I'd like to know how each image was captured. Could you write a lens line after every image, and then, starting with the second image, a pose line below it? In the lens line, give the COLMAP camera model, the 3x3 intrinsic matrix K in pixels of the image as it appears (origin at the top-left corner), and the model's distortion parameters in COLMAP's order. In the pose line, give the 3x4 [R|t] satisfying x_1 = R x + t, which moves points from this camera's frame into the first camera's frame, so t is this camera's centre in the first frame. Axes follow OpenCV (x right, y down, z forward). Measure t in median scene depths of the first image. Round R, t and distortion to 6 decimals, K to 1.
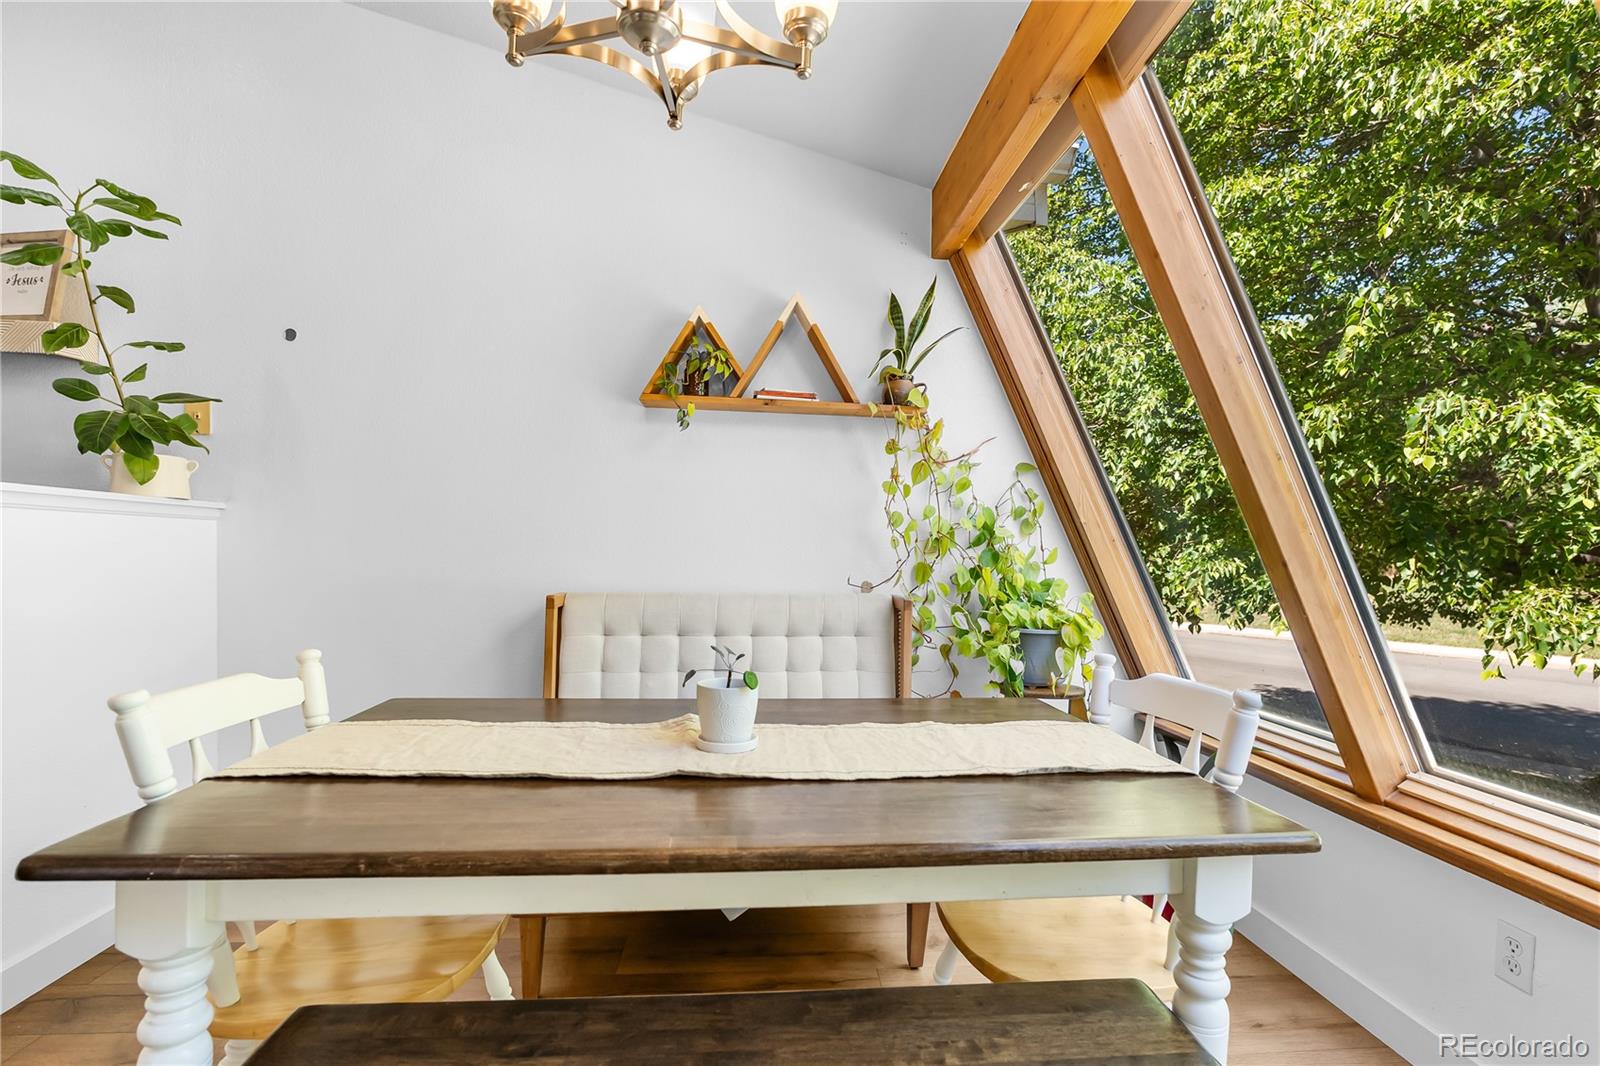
lens RADIAL K [[737.3, 0, 800.7], [0, 737.3, 570.6], [0, 0, 1]] dist [-0.014600, 0.000430]
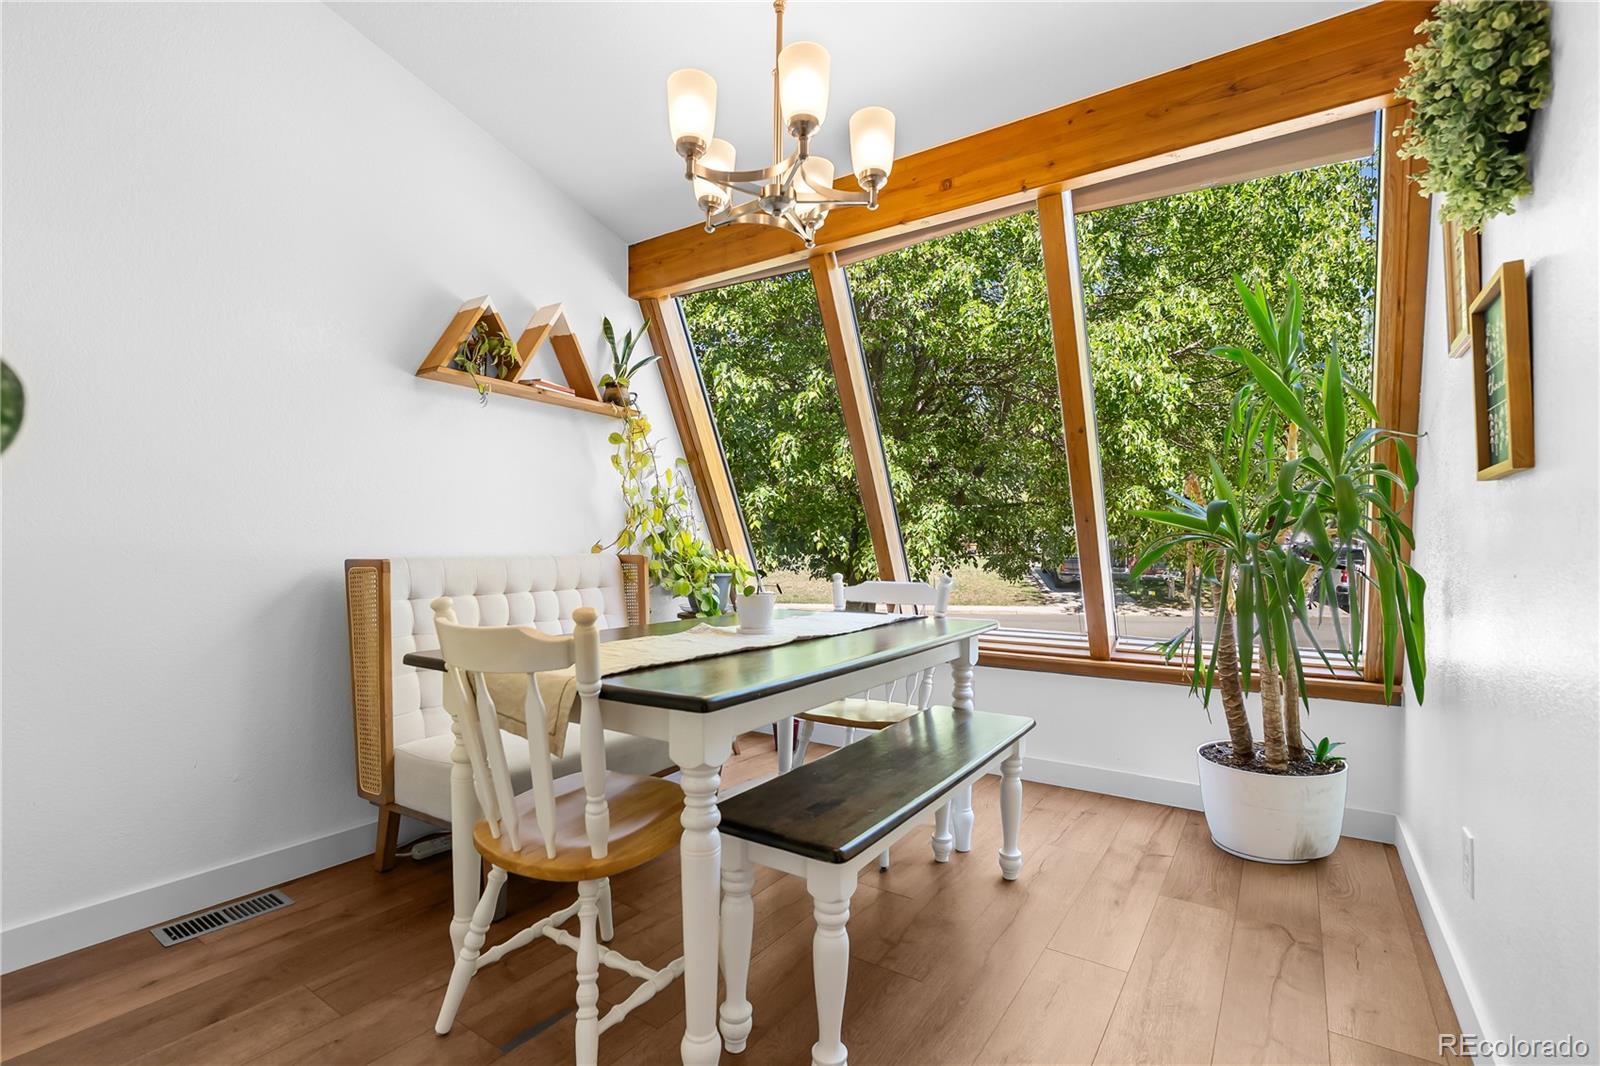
lens RADIAL K [[727.1, 0, 800.0], [0, 727.1, 540.8], [0, 0, 1]] dist [-0.016769, 0.001141]
pose [[0.625921, -0.010359, 0.779818, -0.660997], [0.025928, 0.999635, -0.007532, 0.027355], [-0.779456, 0.024933, 0.625961, -0.035111]]
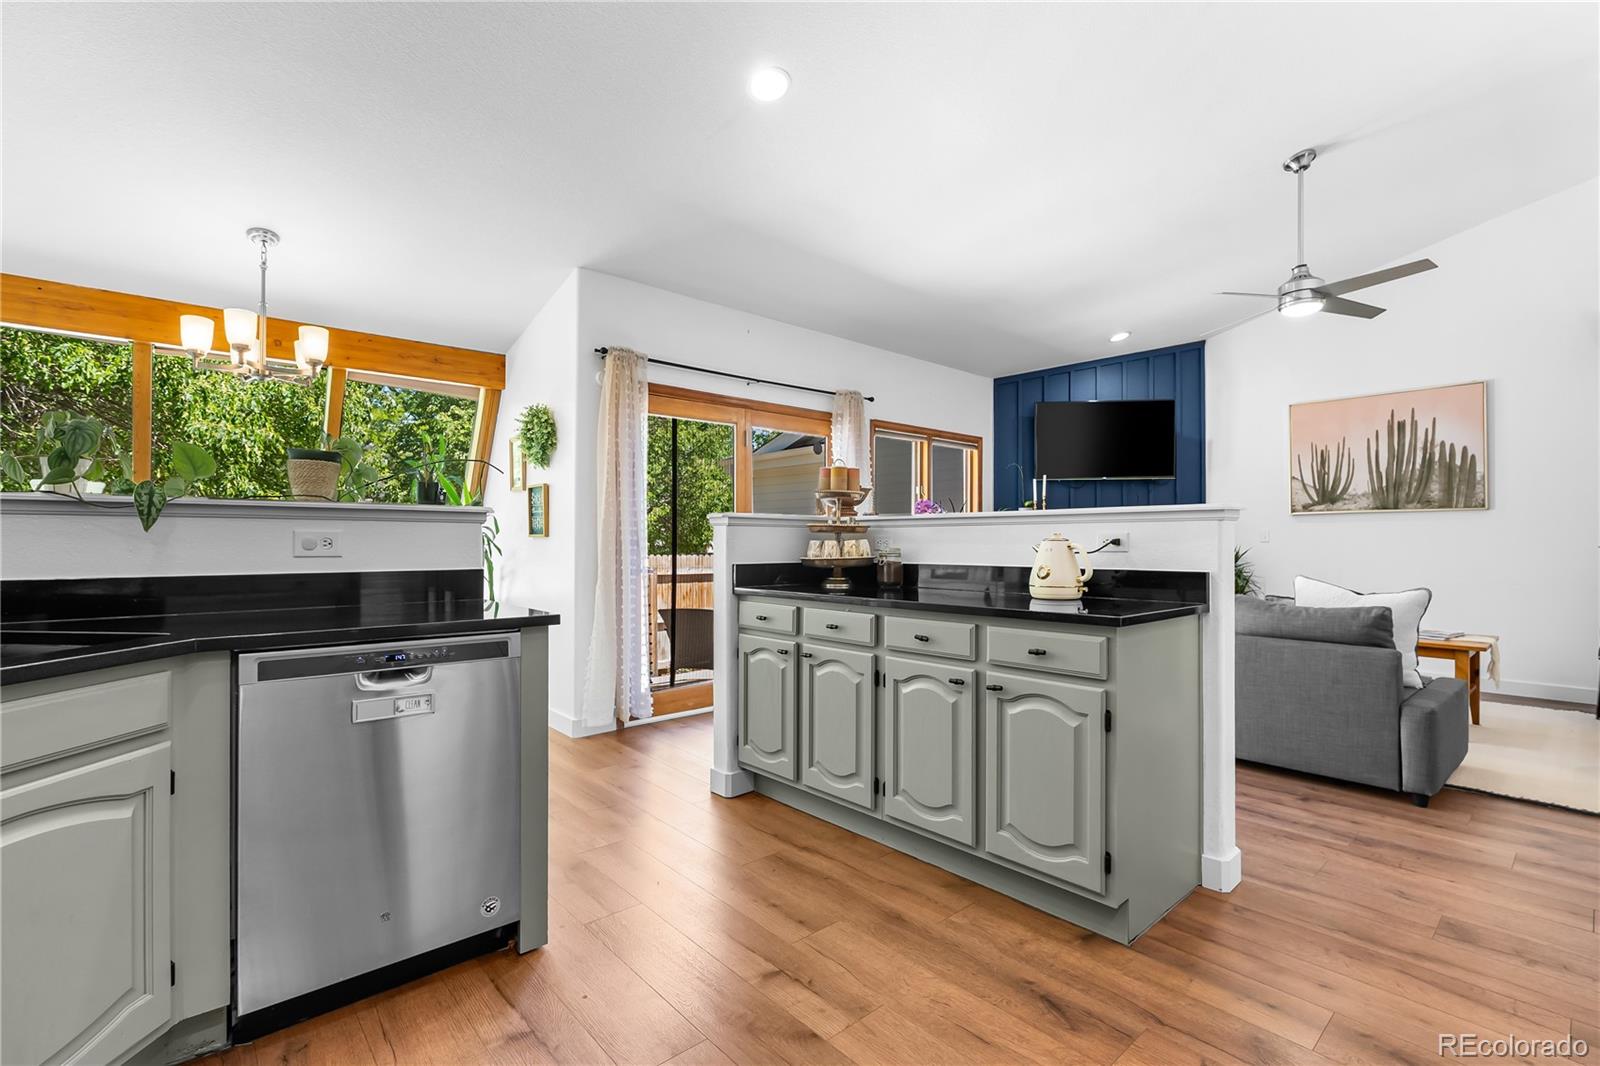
lens RADIAL K [[720.7, 0, 800.7], [0, 720.7, 539.3], [0, 0, 1]] dist [-0.016012, 0.000263]
pose [[-0.602114, -0.019462, 0.798173, -1.795542], [0.005491, 0.999578, 0.028515, -0.049553], [-0.798391, 0.021552, -0.601753, 0.448618]]
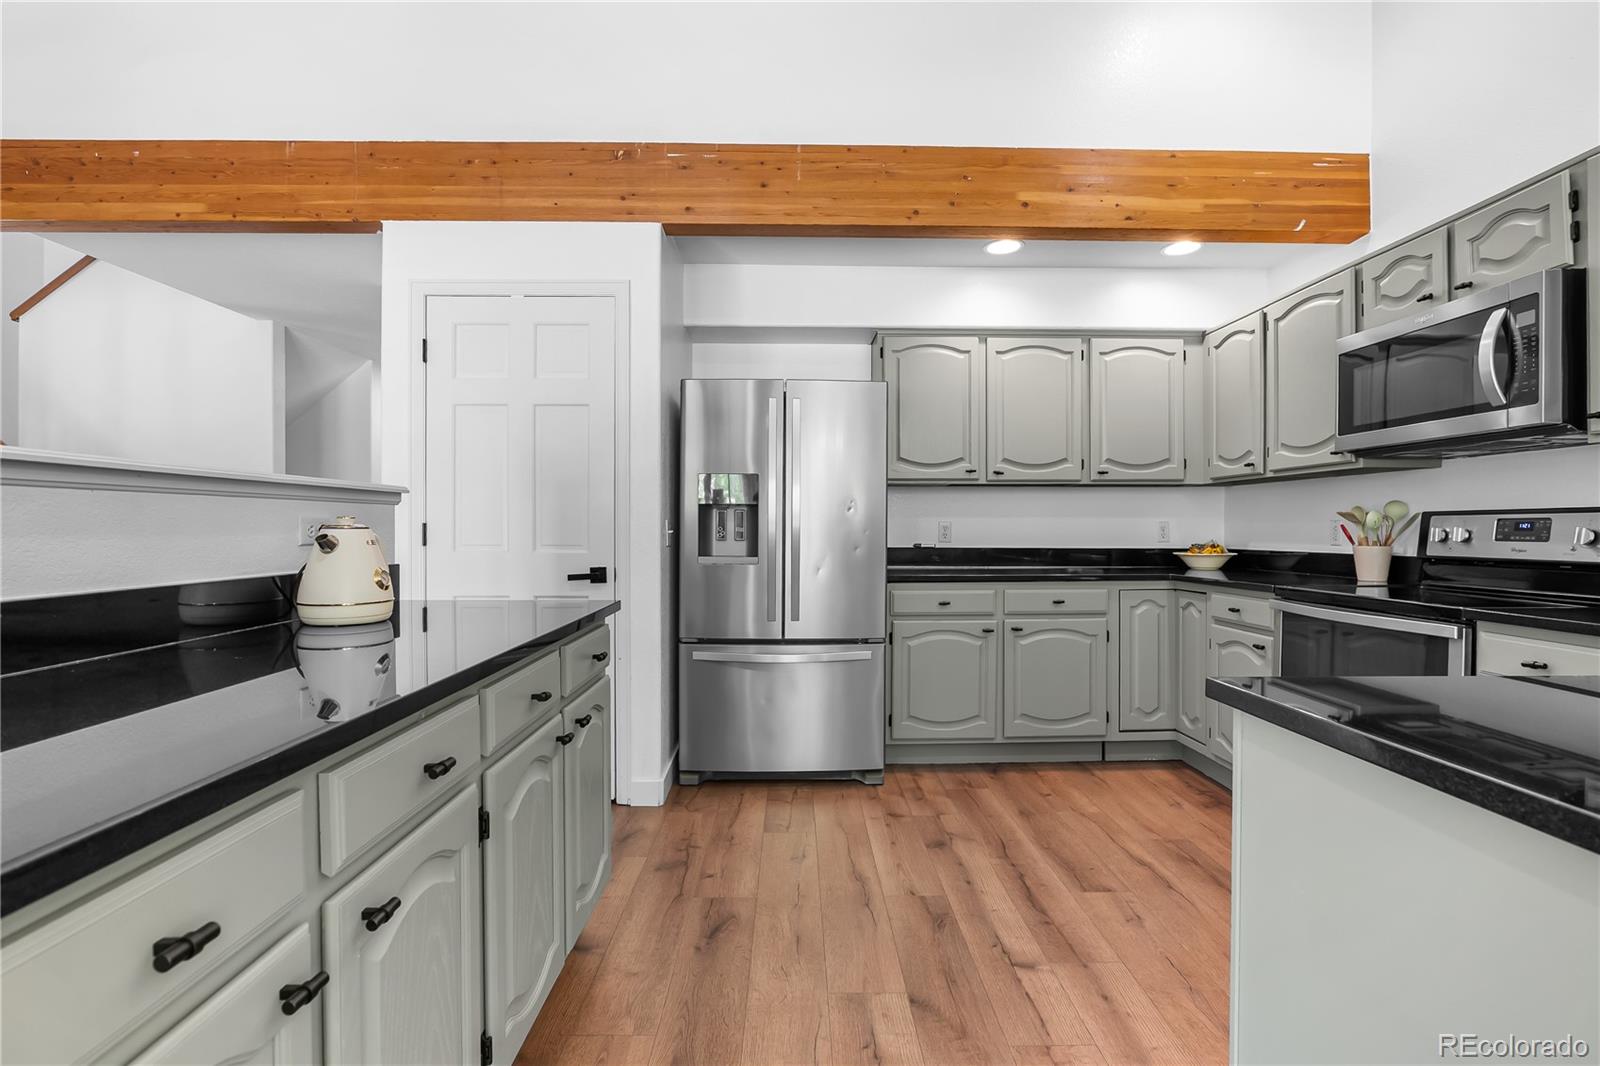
lens RADIAL K [[730.7, 0, 802.4], [0, 730.7, 529.2], [0, 0, 1]] dist [-0.012715, 0.000555]
pose [[-0.065755, -0.018559, -0.997663, -0.583570], [-0.028991, 0.999440, -0.016682, -0.016611], [0.997415, 0.027826, -0.066256, -0.014398]]
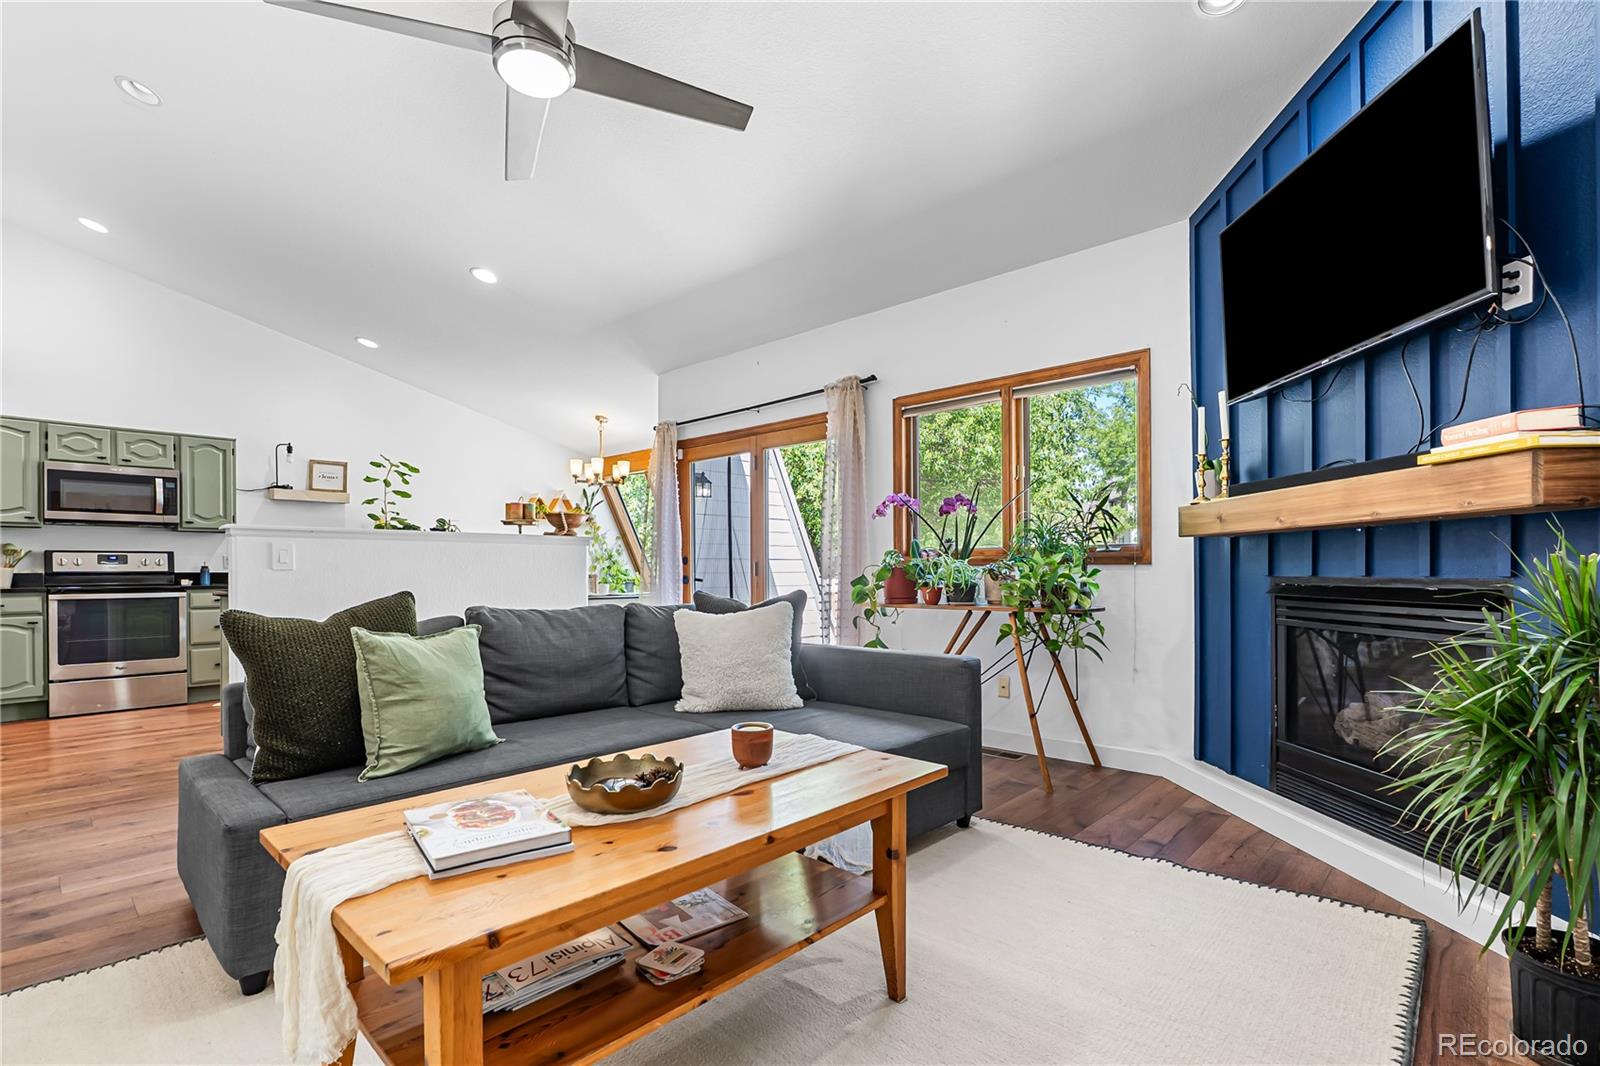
lens RADIAL K [[737.3, 0, 800.7], [0, 737.3, 570.6], [0, 0, 1]] dist [-0.014600, 0.000430]
pose [[0.735511, -0.024975, 0.677052, -1.532936], [0.036592, 0.999326, -0.002889, 0.063698], [-0.676524, 0.026900, 0.735929, -2.317011]]
